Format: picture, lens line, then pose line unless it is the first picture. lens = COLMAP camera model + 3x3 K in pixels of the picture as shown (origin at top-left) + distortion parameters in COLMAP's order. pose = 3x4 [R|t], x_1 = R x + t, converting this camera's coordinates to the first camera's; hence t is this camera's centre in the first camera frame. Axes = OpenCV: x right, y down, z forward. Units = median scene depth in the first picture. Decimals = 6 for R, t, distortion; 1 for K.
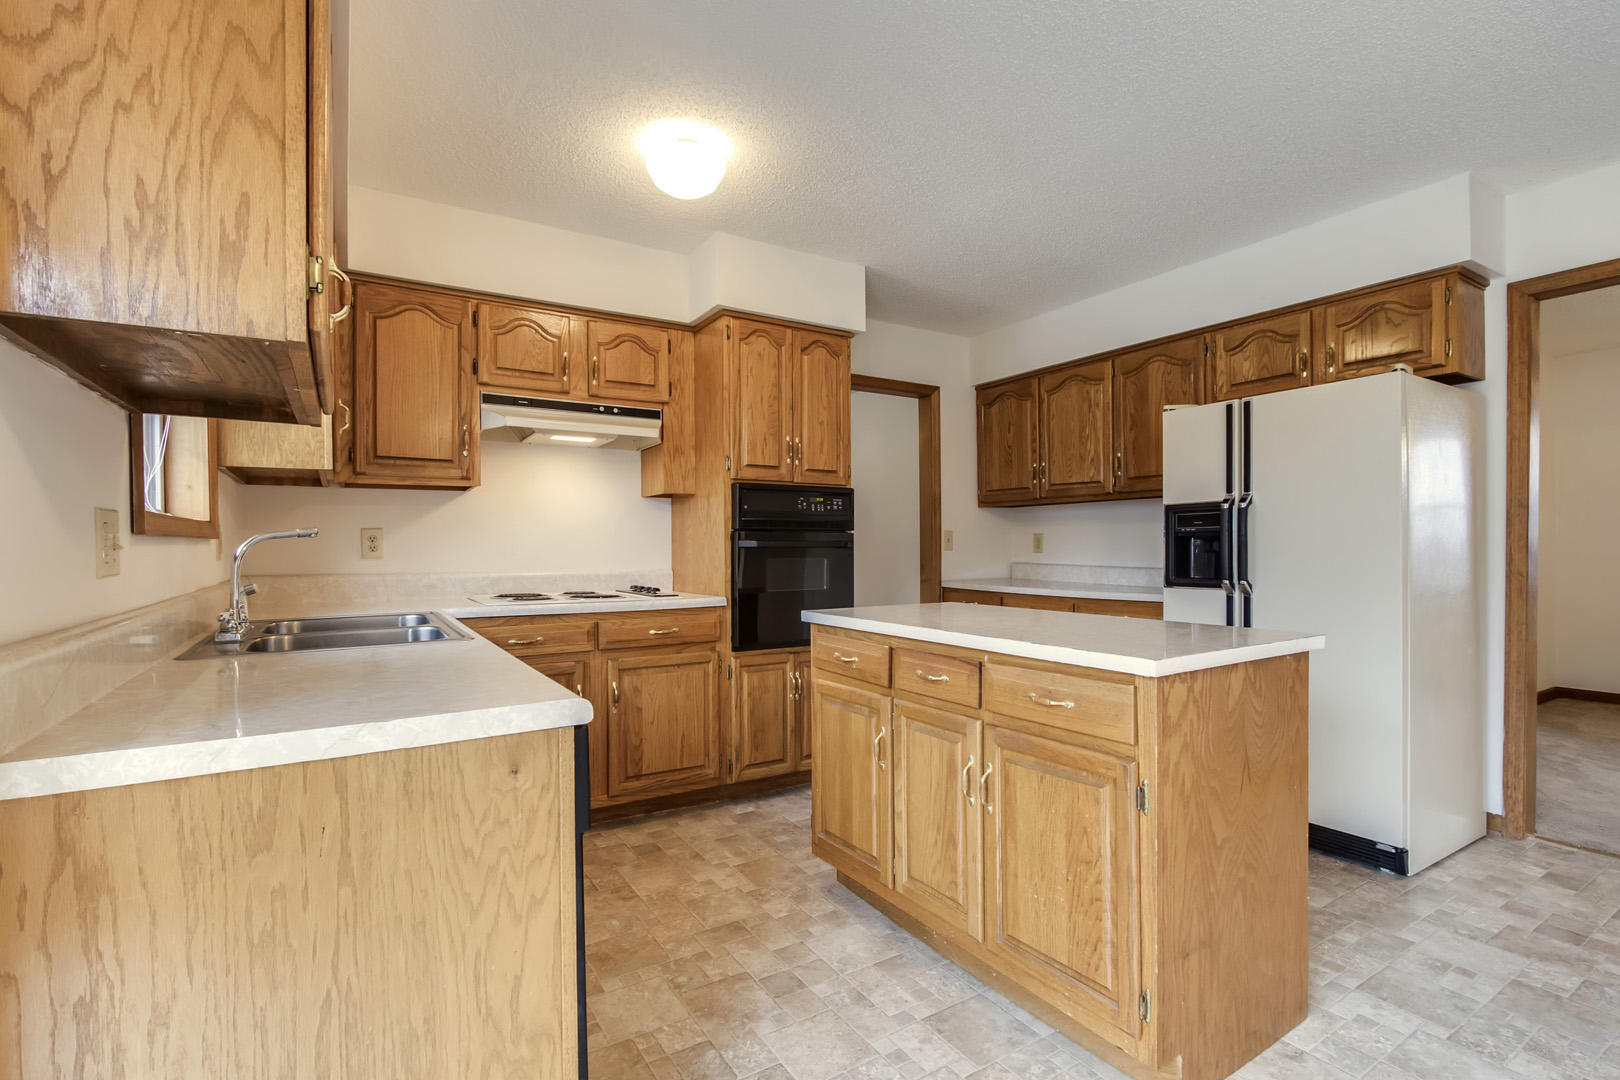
lens RADIAL K [[746.9, 0, 801.3], [0, 746.9, 551.9], [0, 0, 1]] dist [-0.015900, 0.005029]
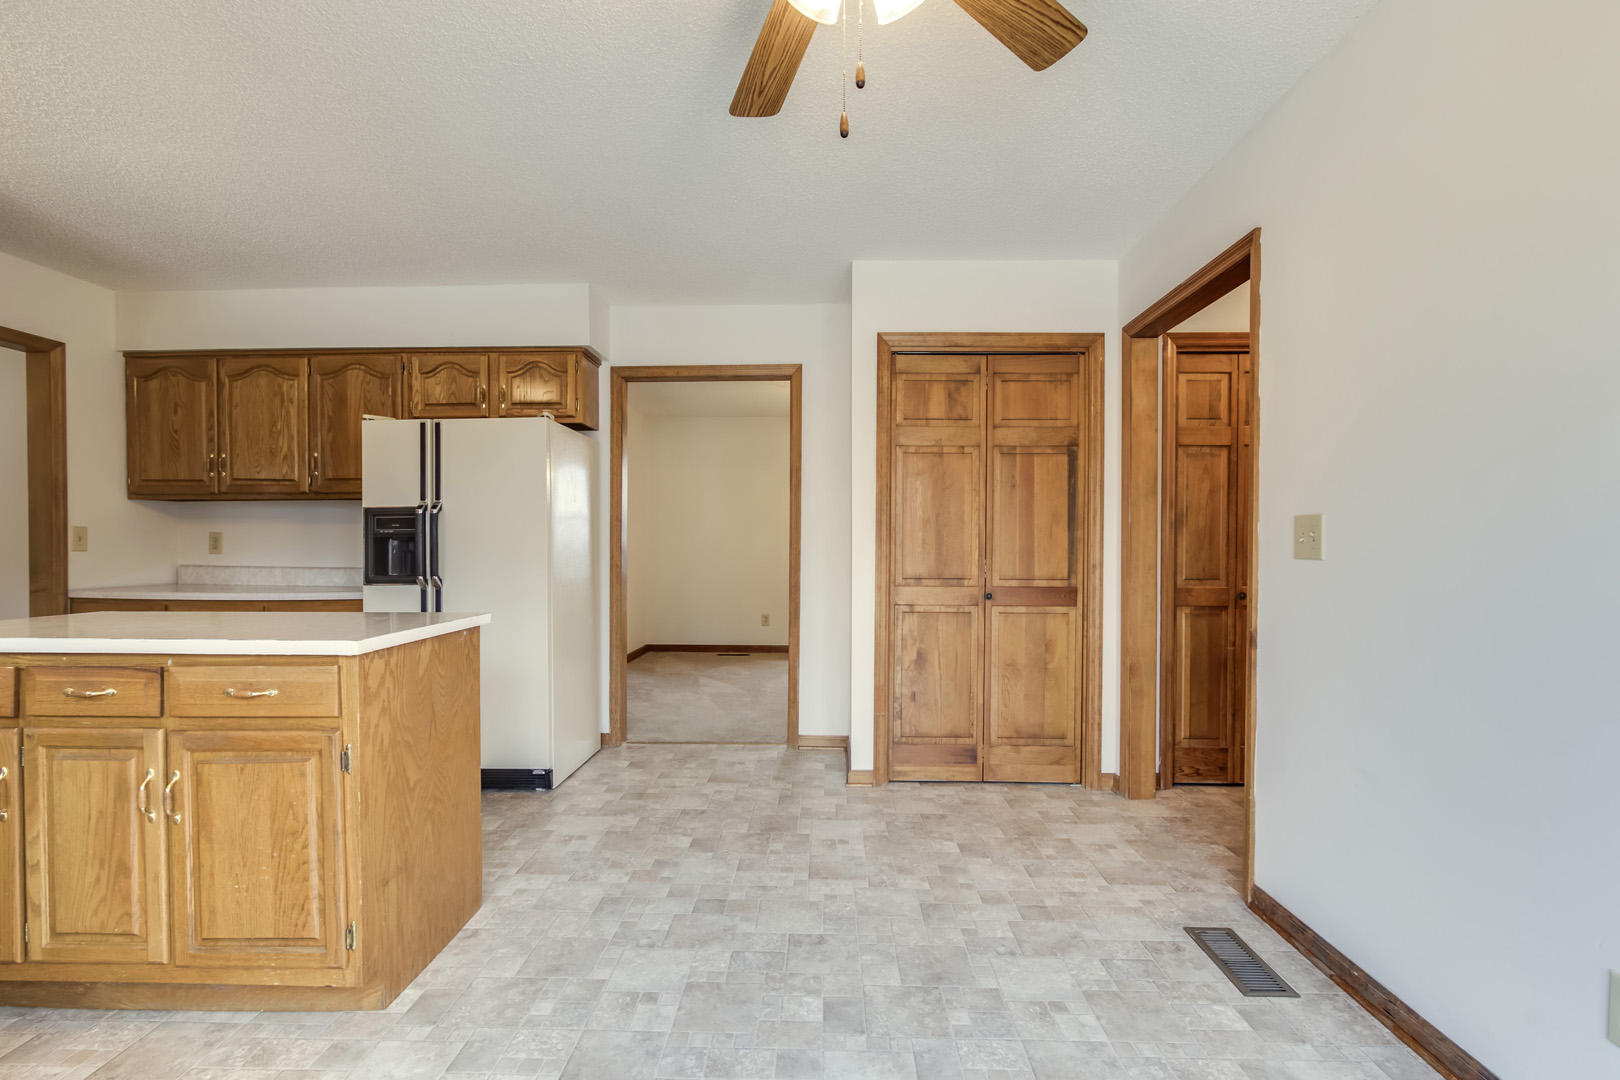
lens RADIAL K [[746.9, 0, 808.6], [0, 746.9, 549.1], [0, 0, 1]] dist [-0.015900, 0.005029]
pose [[0.545260, -0.000497, 0.838267, -0.063021], [0.005415, 0.999981, -0.002929, 0.002879], [-0.838250, 0.006136, 0.545252, -0.127171]]
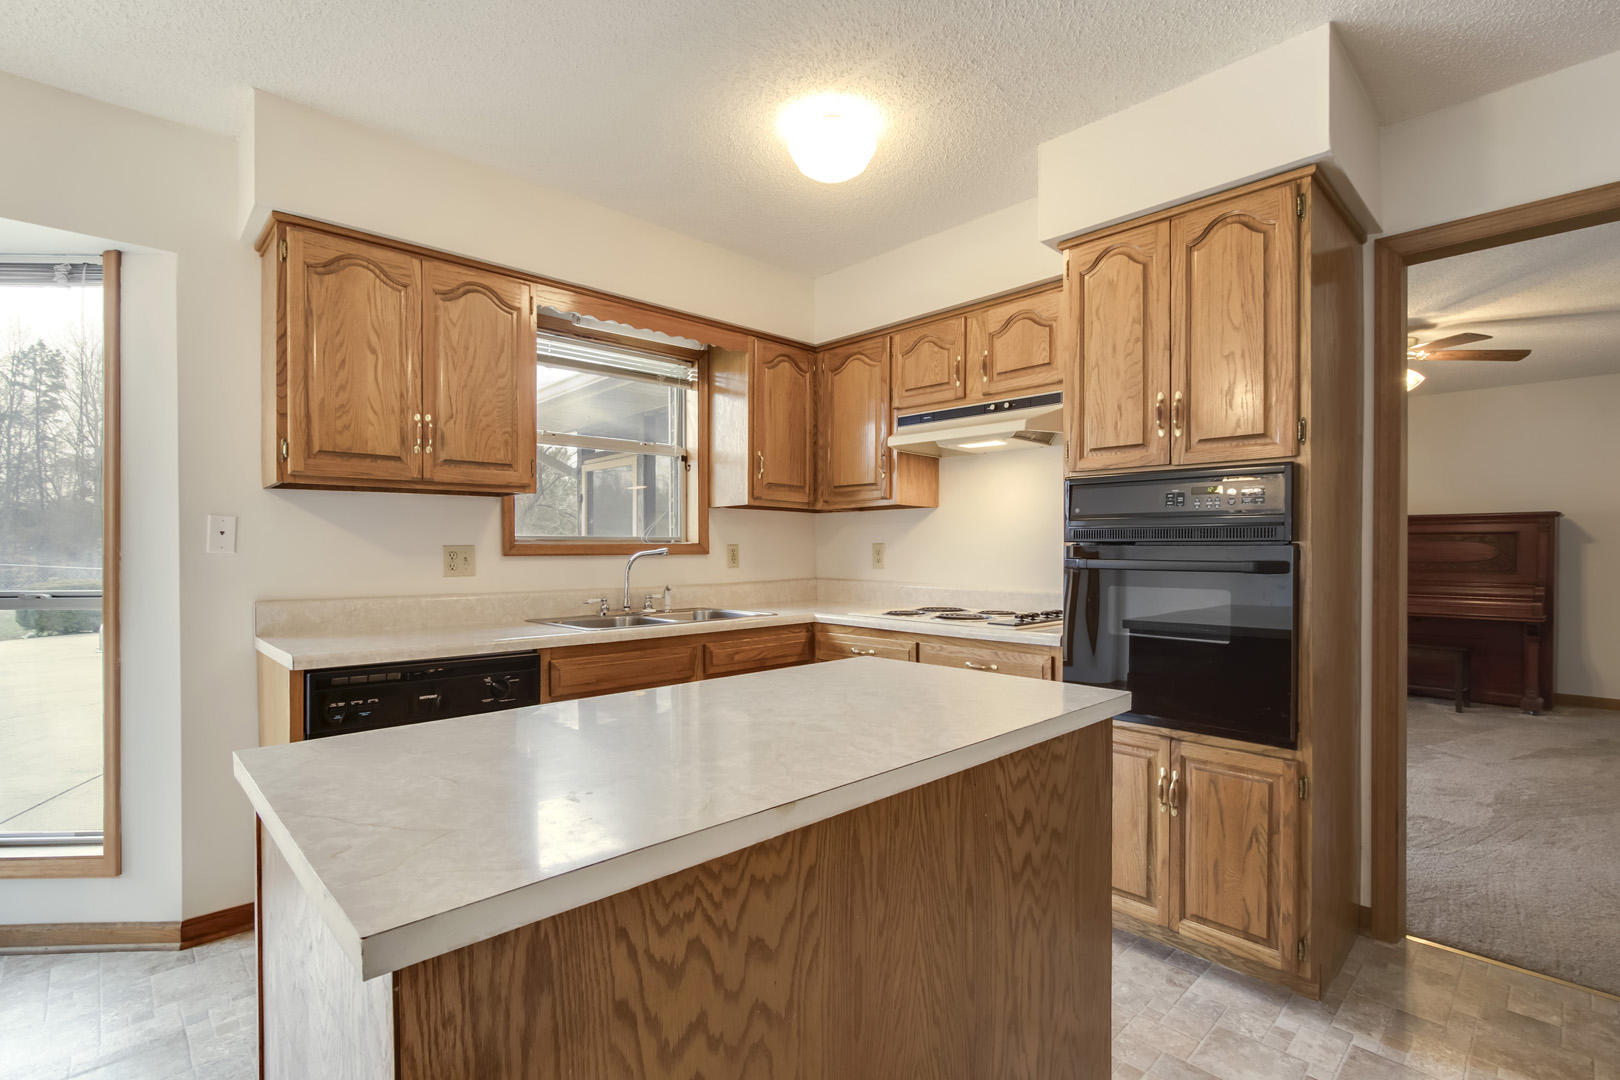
lens RADIAL K [[746.9, 0, 806.8], [0, 746.9, 549.4], [0, 0, 1]] dist [-0.015900, 0.005029]
pose [[0.207459, 0.005906, -0.978226, 0.628380], [-0.007982, 0.999959, 0.004345, -0.027581], [0.978211, 0.006906, 0.207498, 0.678074]]
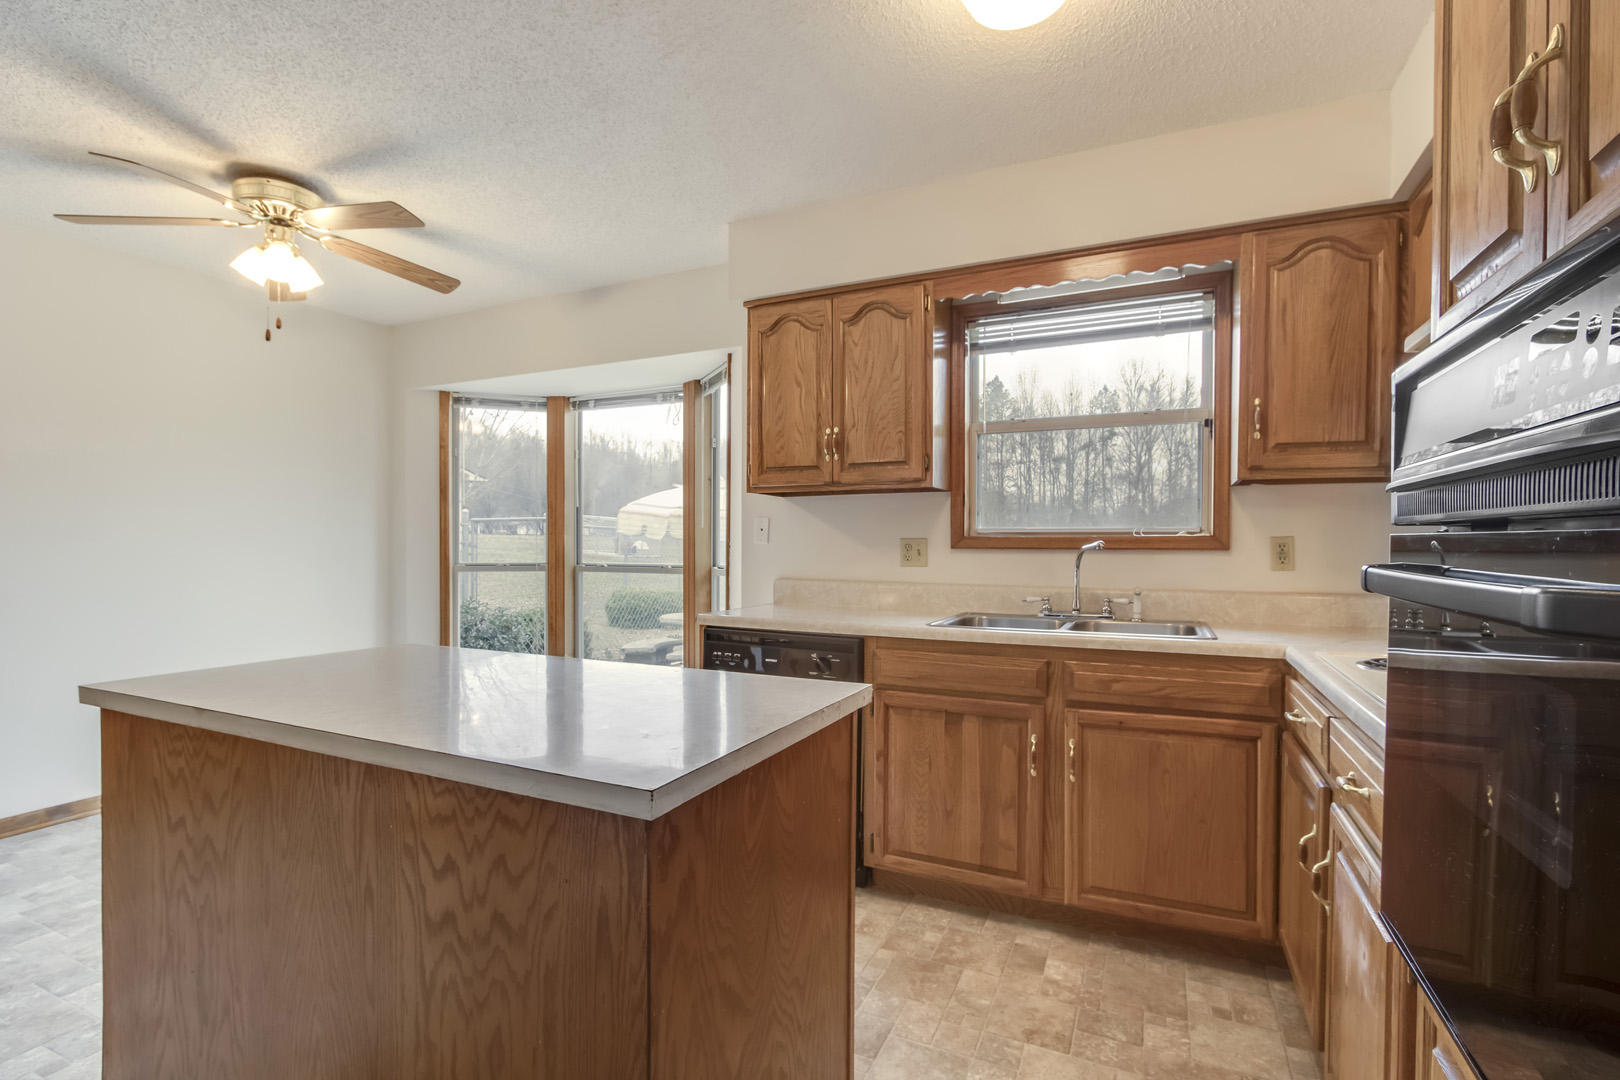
lens RADIAL K [[746.9, 0, 800.3], [0, 746.9, 548.6], [0, 0, 1]] dist [-0.015900, 0.005029]
pose [[-0.838803, 0.005538, -0.544407, 0.304182], [-0.005060, 0.999826, 0.017968, -0.028549], [0.544412, 0.017827, -0.838629, 1.242058]]
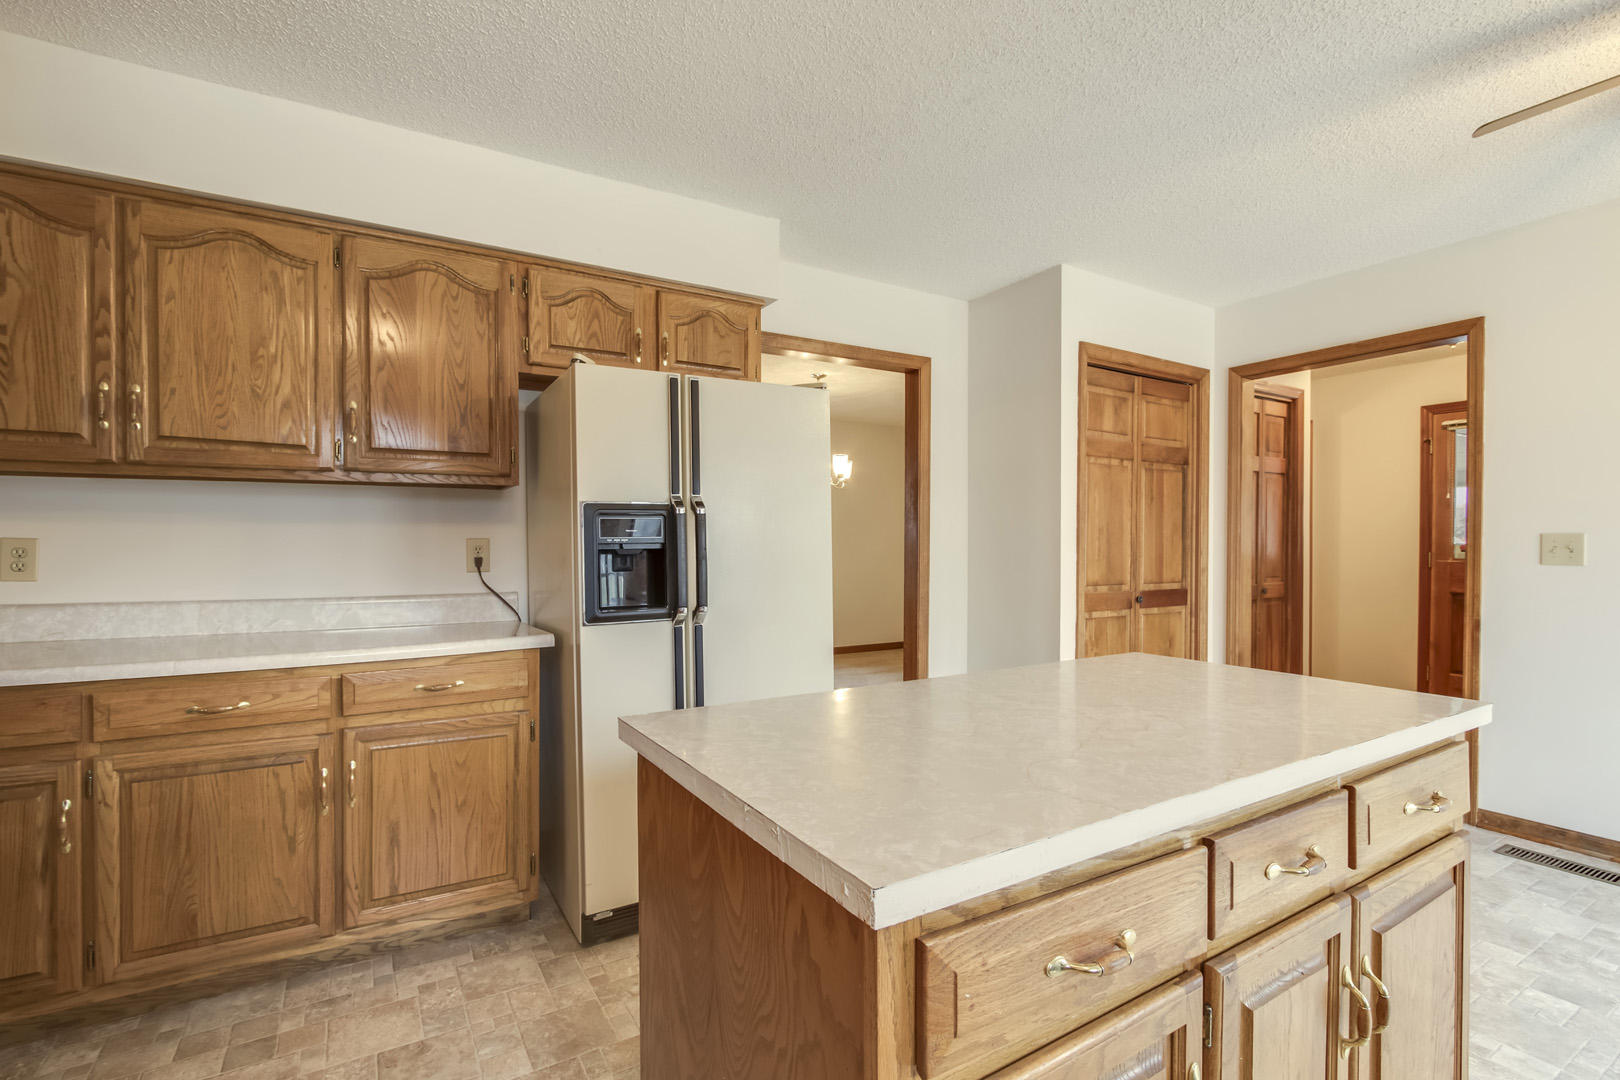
lens RADIAL K [[746.9, 0, 802.8], [0, 746.9, 547.3], [0, 0, 1]] dist [-0.015900, 0.005029]
pose [[0.006704, -0.001472, 0.999976, -0.202457], [0.012061, 0.999926, 0.001391, -0.024568], [-0.999905, 0.012051, 0.006721, 0.906595]]
